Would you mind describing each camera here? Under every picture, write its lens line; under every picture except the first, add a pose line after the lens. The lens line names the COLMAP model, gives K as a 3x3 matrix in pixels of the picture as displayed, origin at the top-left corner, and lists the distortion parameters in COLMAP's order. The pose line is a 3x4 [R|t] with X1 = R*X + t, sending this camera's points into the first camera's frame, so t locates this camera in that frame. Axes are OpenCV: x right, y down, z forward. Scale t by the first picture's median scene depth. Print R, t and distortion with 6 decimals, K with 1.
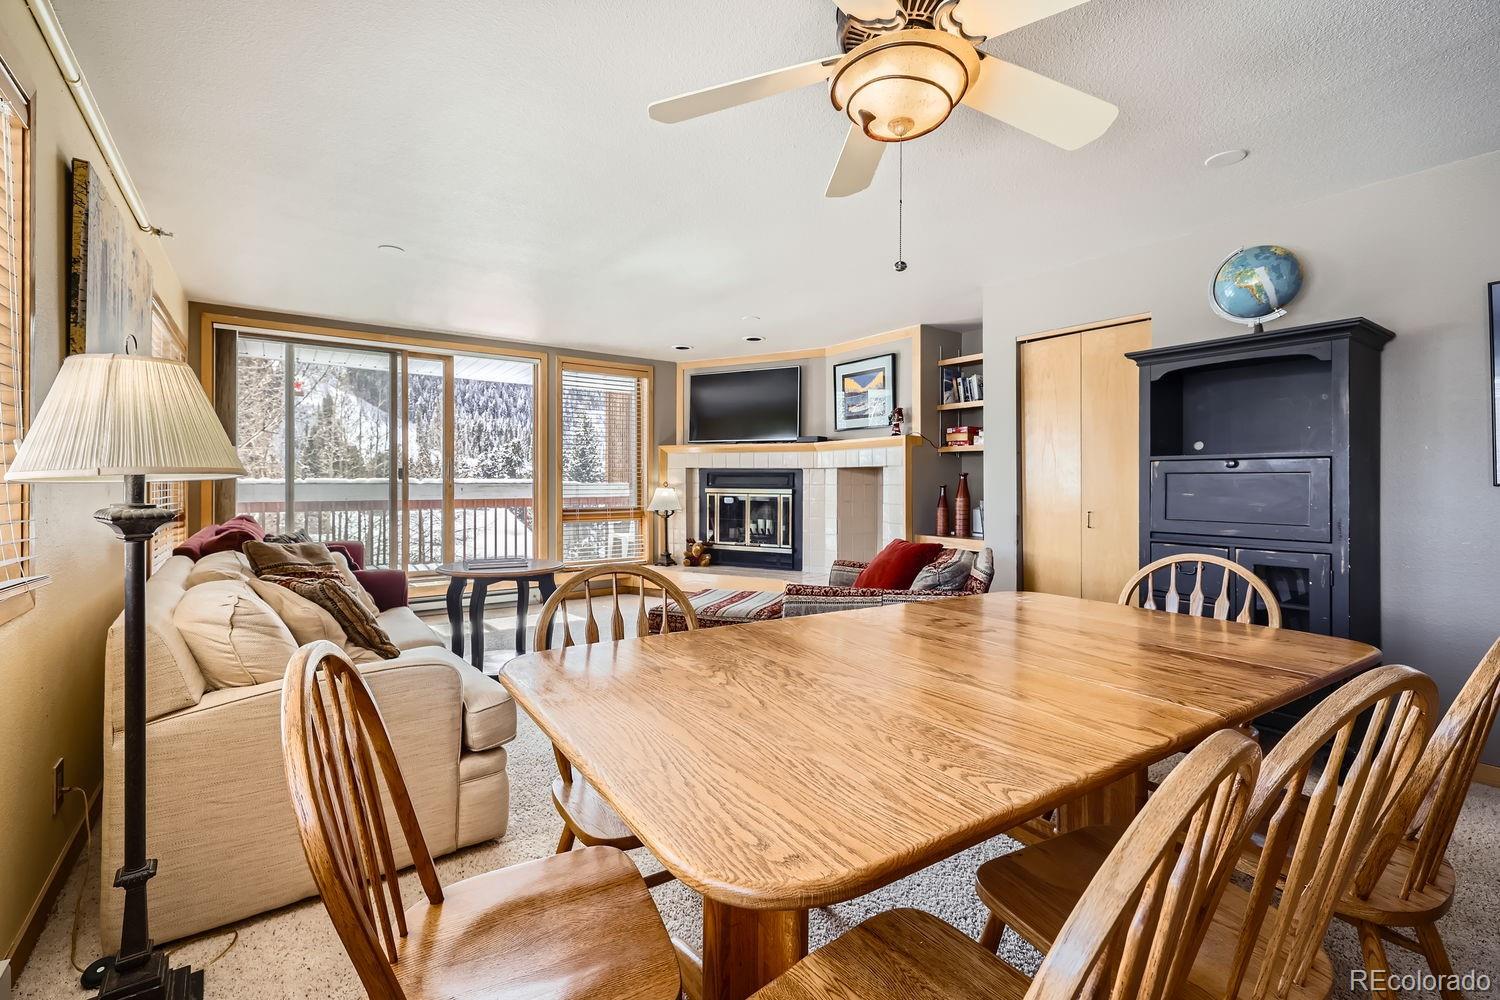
lens RADIAL K [[644.8, 0, 744.4], [0, 644.8, 486.9], [0, 0, 1]] dist [0.005475, -0.000758]
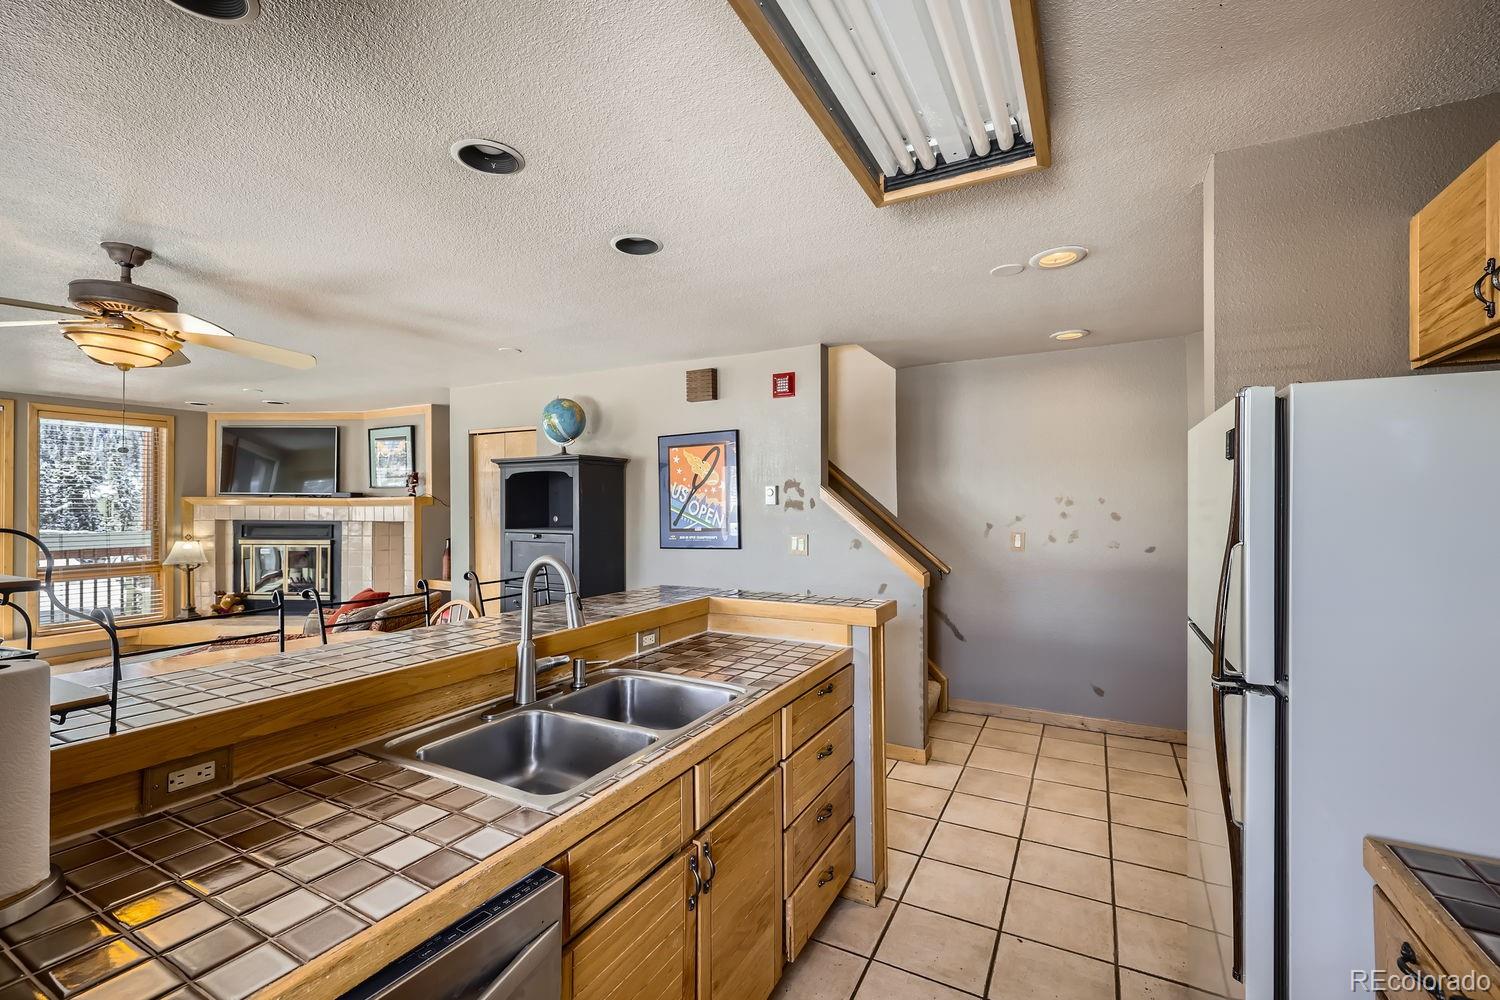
lens RADIAL K [[644.8, 0, 734.7], [0, 644.8, 502.1], [0, 0, 1]] dist [0.005475, -0.000758]
pose [[0.904050, -0.002238, 0.427421, 0.219721], [0.007413, 0.999918, -0.010443, -0.042881], [-0.427363, 0.012609, 0.903992, -0.264882]]
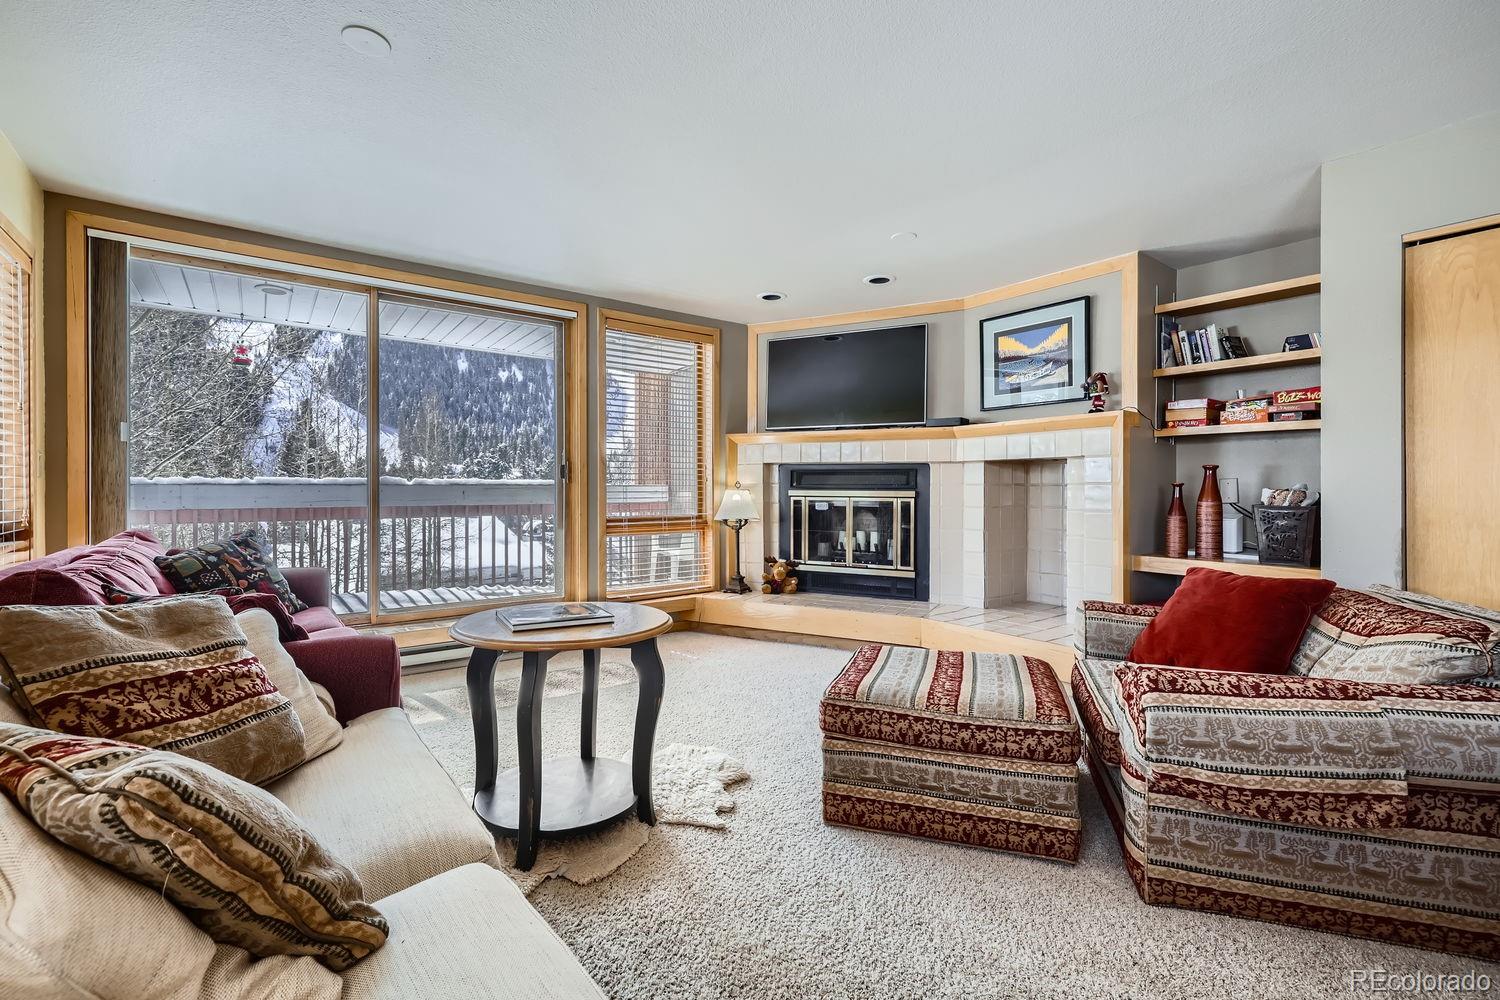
lens RADIAL K [[644.8, 0, 737.5], [0, 644.8, 494.2], [0, 0, 1]] dist [0.005475, -0.000758]
pose [[0.999909, -0.001671, 0.013406, -0.137368], [0.001656, 0.999998, 0.001178, 0.006209], [-0.013408, -0.001156, 0.999909, 0.255838]]
